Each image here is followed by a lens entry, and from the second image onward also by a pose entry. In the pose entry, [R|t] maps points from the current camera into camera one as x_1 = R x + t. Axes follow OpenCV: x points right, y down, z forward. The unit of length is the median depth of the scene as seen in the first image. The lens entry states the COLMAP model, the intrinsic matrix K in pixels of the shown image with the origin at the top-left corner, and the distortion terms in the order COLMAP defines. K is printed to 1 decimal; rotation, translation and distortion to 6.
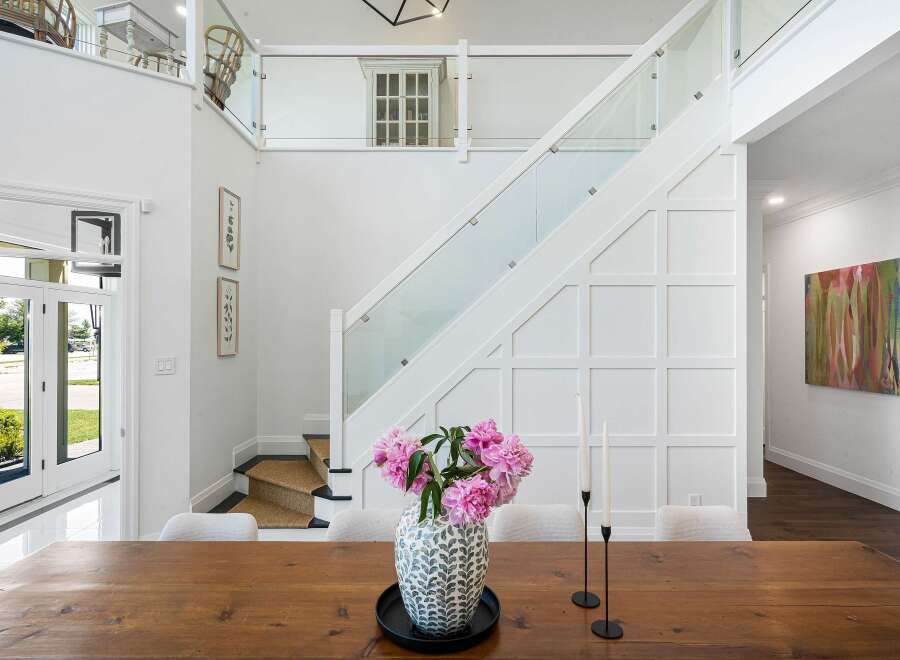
lens RADIAL K [[496.8, 0, 450.0], [0, 496.8, 330.0], [0, 0, 1]] dist [0.001094, 0.000092]
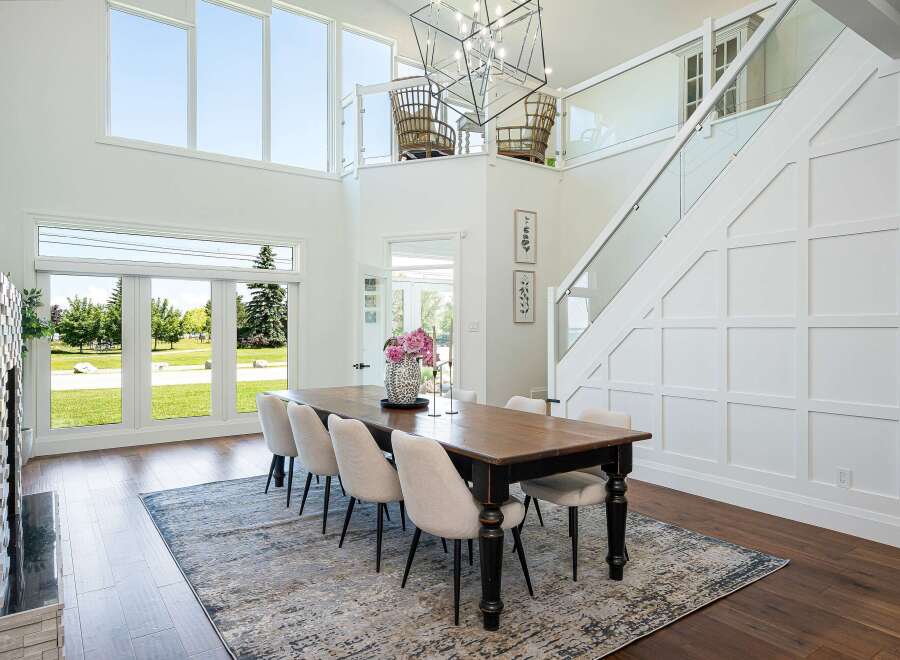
lens RADIAL K [[586.5, 0, 450.0], [0, 586.5, 330.0], [0, 0, 1]] dist [0.000029, -0.001746]
pose [[0.567850, -0.000022, -0.823132, 0.833251], [0.008092, 0.999952, 0.005556, 0.059601], [0.823092, -0.009815, 0.567823, -0.158796]]
